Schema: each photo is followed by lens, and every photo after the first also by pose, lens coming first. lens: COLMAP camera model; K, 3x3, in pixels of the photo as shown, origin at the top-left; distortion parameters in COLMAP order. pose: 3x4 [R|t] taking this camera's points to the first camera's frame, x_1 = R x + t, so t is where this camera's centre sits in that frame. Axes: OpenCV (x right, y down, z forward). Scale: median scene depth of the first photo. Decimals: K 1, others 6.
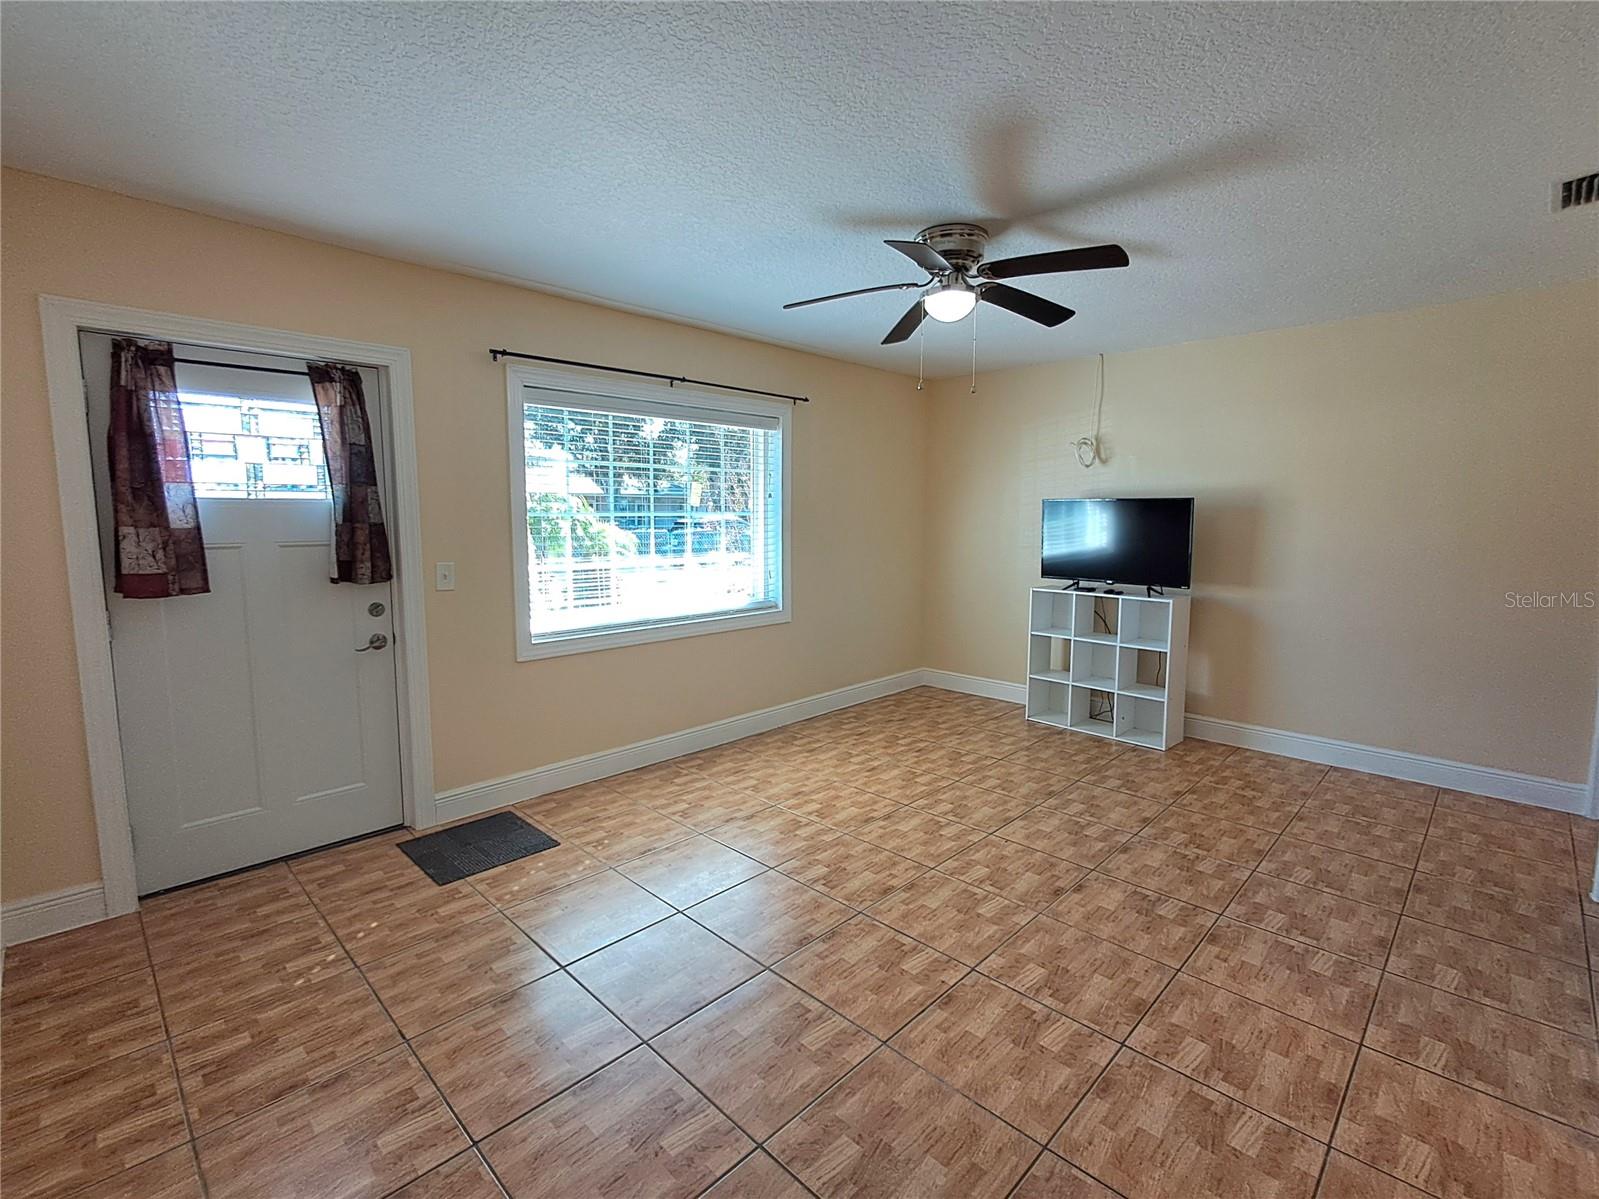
lens RADIAL K [[739.9, 0, 763.4], [0, 739.9, 603.2], [0, 0, 1]] dist [0.003383, 0.001186]
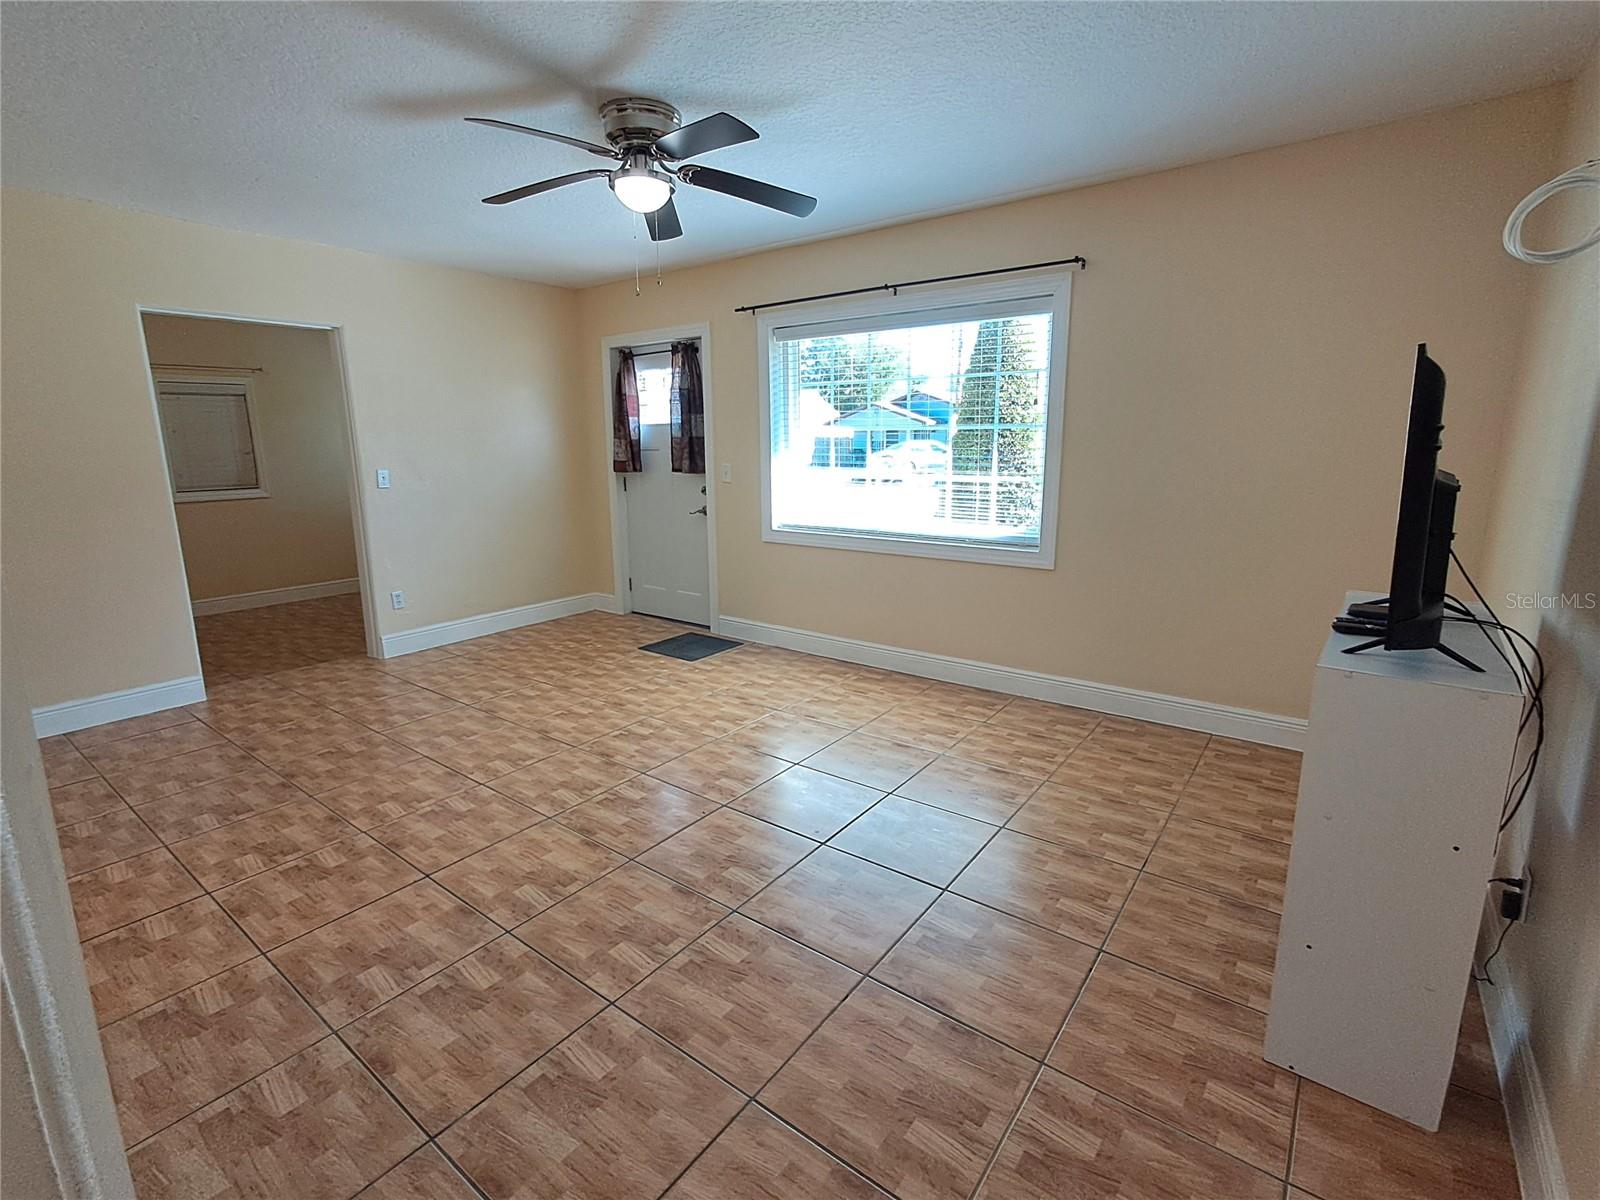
lens RADIAL K [[740.4, 0, 802.3], [0, 740.4, 597.4], [0, 0, 1]] dist [0.003383, 0.001186]
pose [[0.144513, 0.205780, -0.967869, 1.190622], [-0.111237, 0.975315, 0.190754, -0.102351], [0.983231, 0.080097, 0.163836, 1.009465]]
